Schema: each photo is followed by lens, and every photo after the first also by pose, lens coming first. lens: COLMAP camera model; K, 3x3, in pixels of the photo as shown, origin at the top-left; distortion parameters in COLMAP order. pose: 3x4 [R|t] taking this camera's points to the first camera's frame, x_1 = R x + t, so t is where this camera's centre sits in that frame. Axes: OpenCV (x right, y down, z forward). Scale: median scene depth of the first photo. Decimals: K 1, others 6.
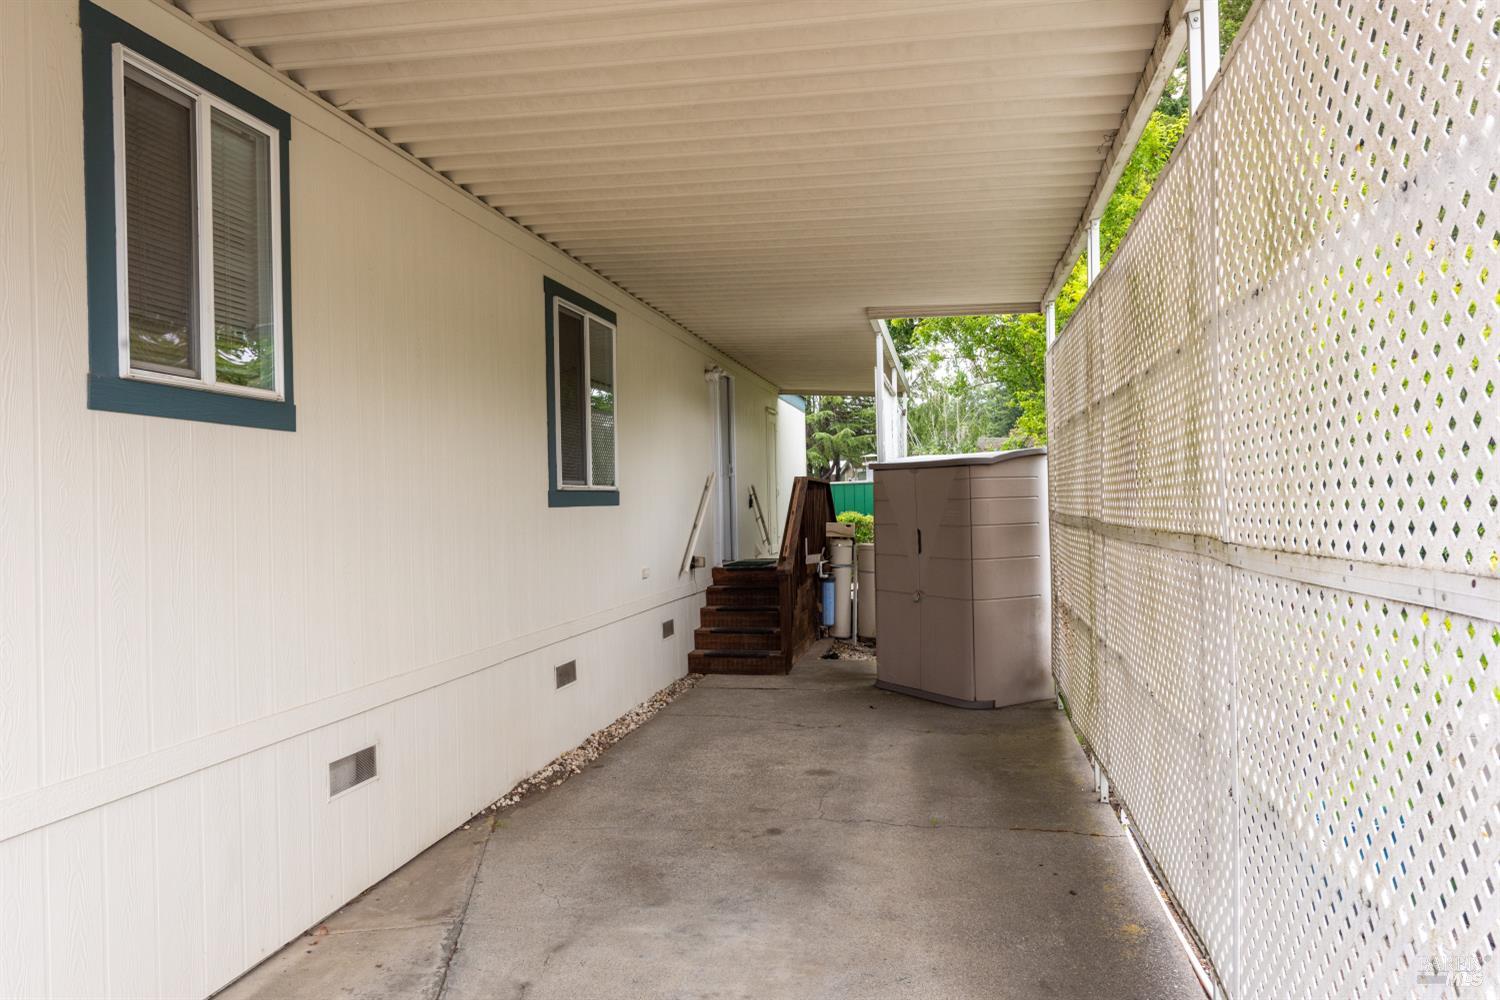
lens RADIAL K [[1035.2, 0, 752.9], [0, 1035.2, 496.9], [0, 0, 1]] dist [0.003945, 0.001028]
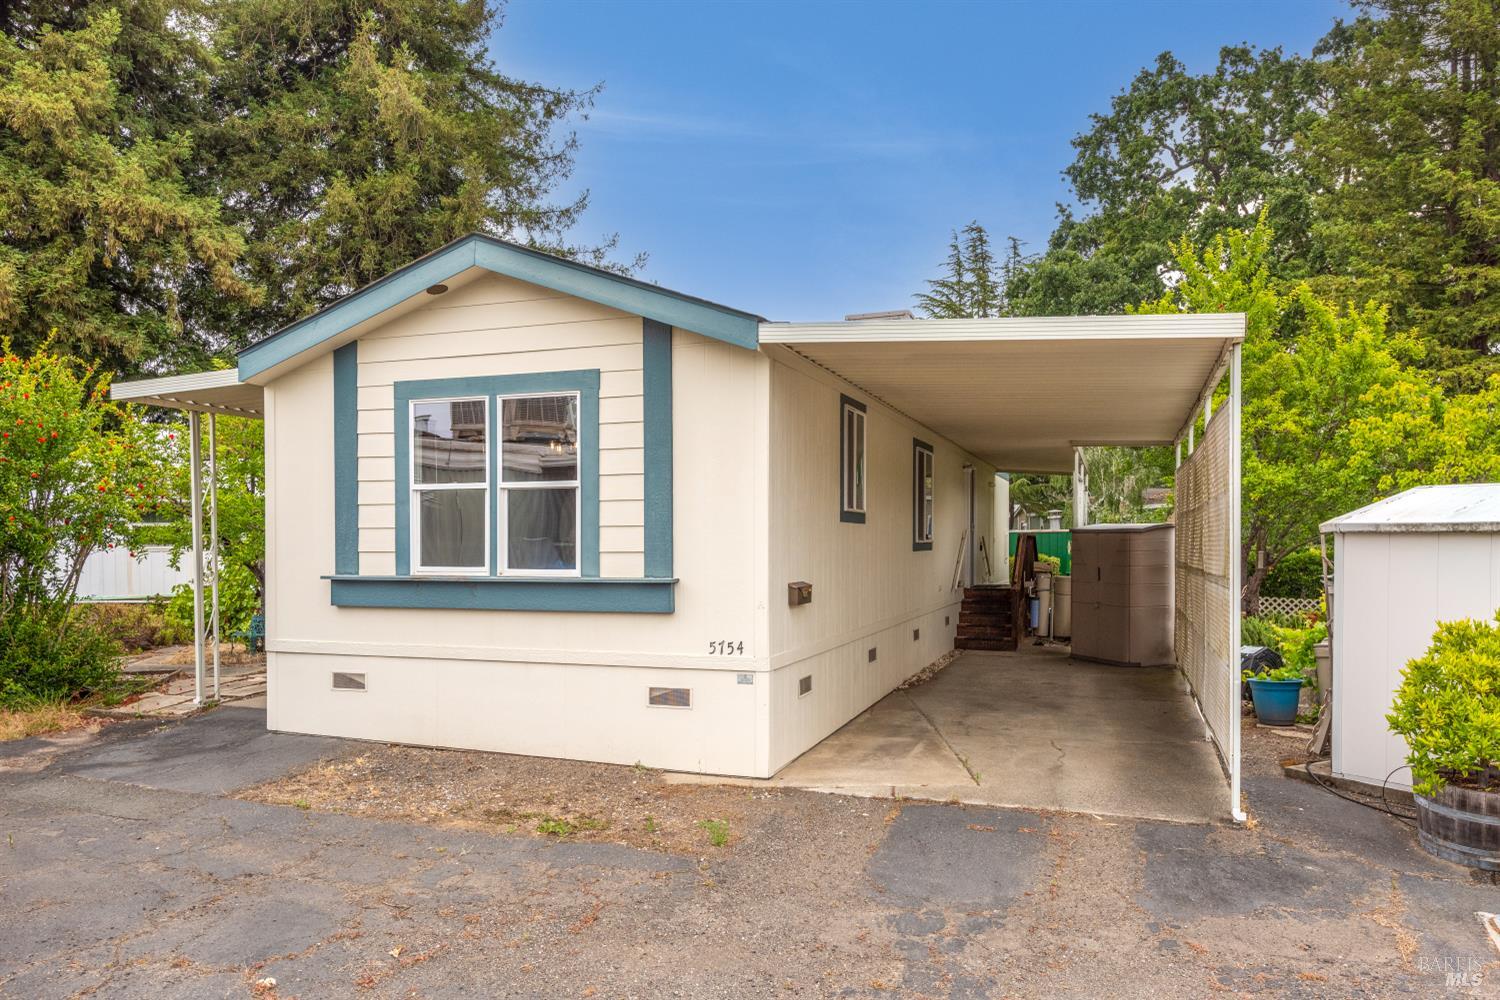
lens RADIAL K [[1035.2, 0, 763.5], [0, 1035.2, 548.0], [0, 0, 1]] dist [0.003945, 0.001028]
pose [[0.990104, 0.023898, -0.138287, -0.149873], [-0.021628, 0.999606, 0.017898, -0.019319], [0.138660, -0.014730, 0.990231, -0.763531]]
